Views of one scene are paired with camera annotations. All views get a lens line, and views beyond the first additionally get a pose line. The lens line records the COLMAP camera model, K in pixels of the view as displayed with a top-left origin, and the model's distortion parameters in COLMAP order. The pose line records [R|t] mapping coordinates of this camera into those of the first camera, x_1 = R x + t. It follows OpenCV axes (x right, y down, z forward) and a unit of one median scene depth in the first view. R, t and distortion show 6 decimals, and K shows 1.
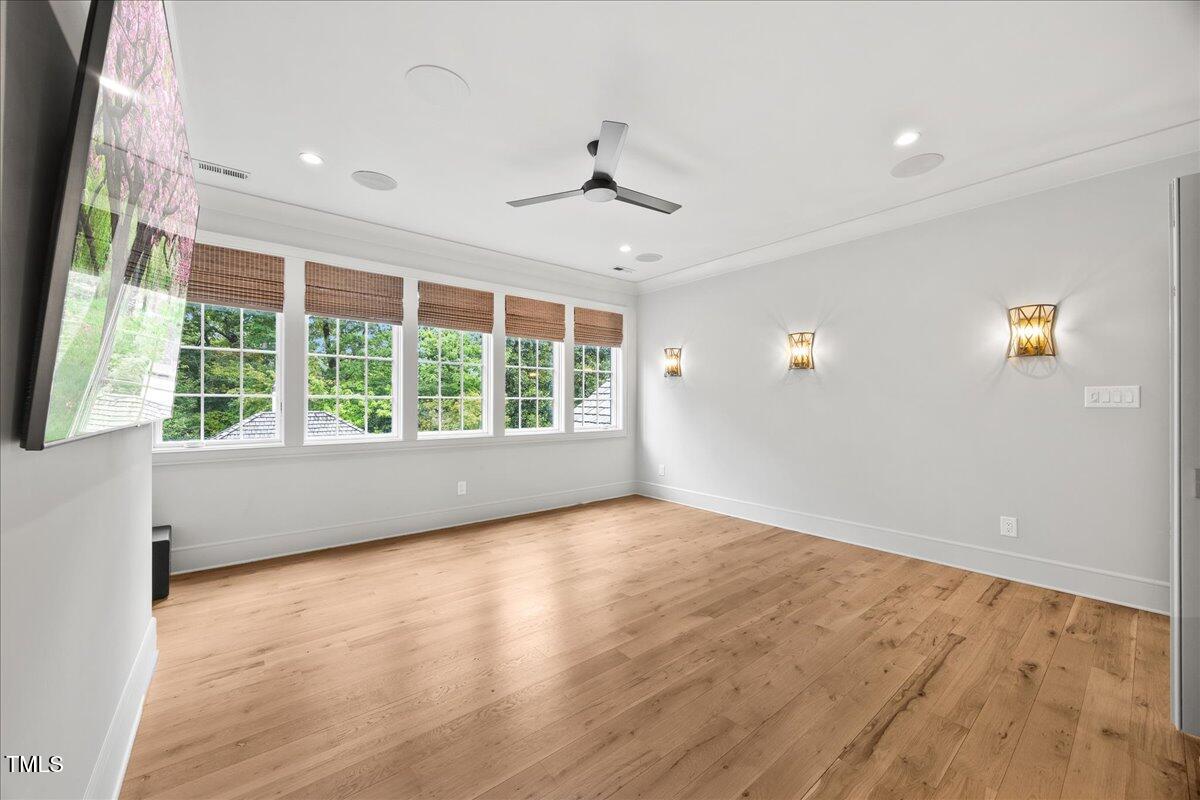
lens RADIAL K [[454.9, 0, 603.4], [0, 454.9, 398.1], [0, 0, 1]] dist [-0.007376, 0.000130]
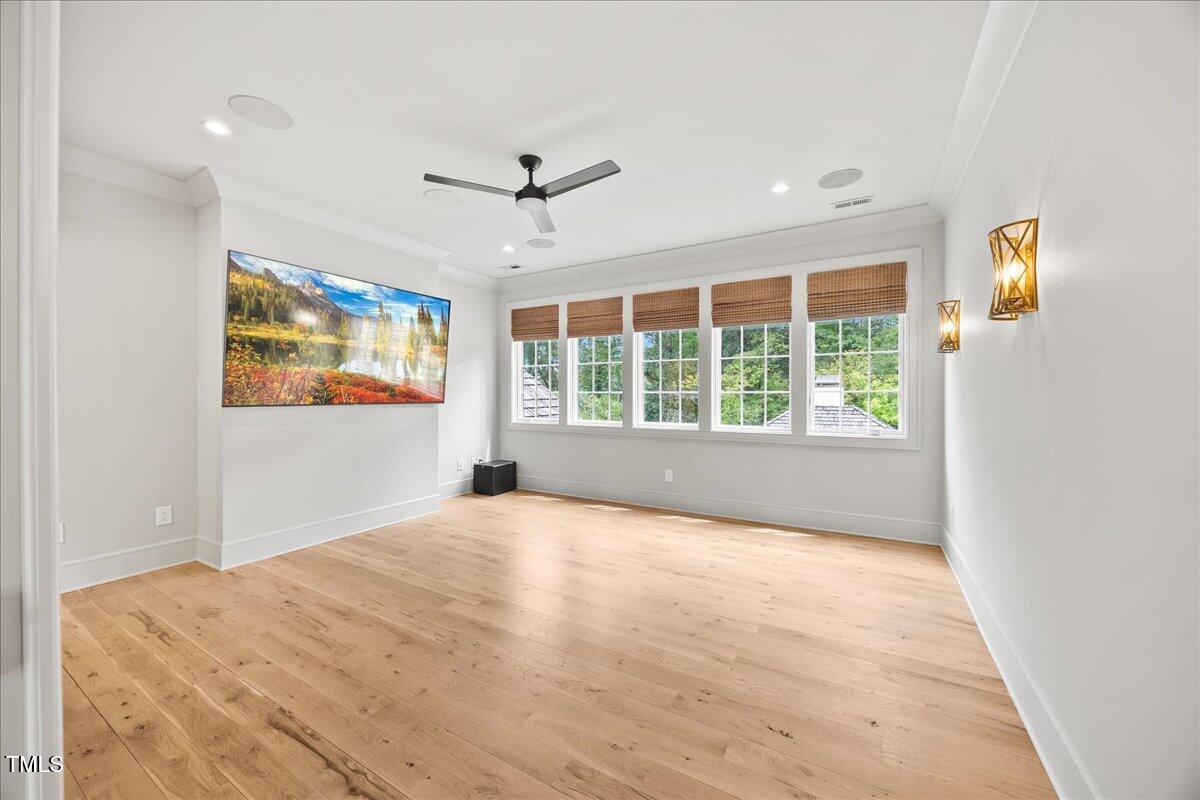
lens RADIAL K [[454.9, 0, 604.4], [0, 454.9, 398.8], [0, 0, 1]] dist [-0.007376, 0.000130]
pose [[0.341165, 0.005606, -0.939987, 0.724492], [0.006499, 0.999944, 0.008322, 0.004879], [0.939981, -0.008948, 0.341110, 0.538138]]
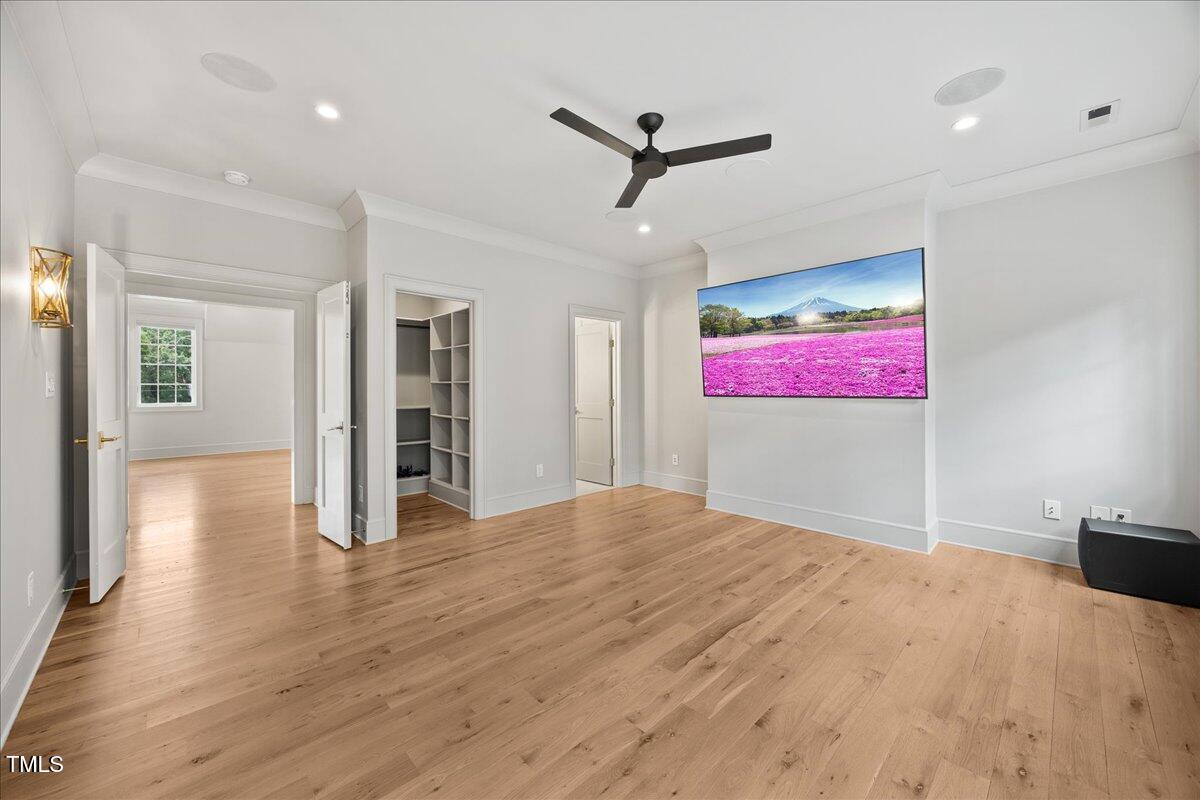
lens RADIAL K [[454.9, 0, 603.8], [0, 454.9, 390.9], [0, 0, 1]] dist [-0.007376, 0.000130]
pose [[-0.997206, 0.003787, -0.074605, 0.107665], [0.003825, 0.999993, -0.000368, 0.007052], [0.074603, -0.000652, -0.997213, 1.310091]]
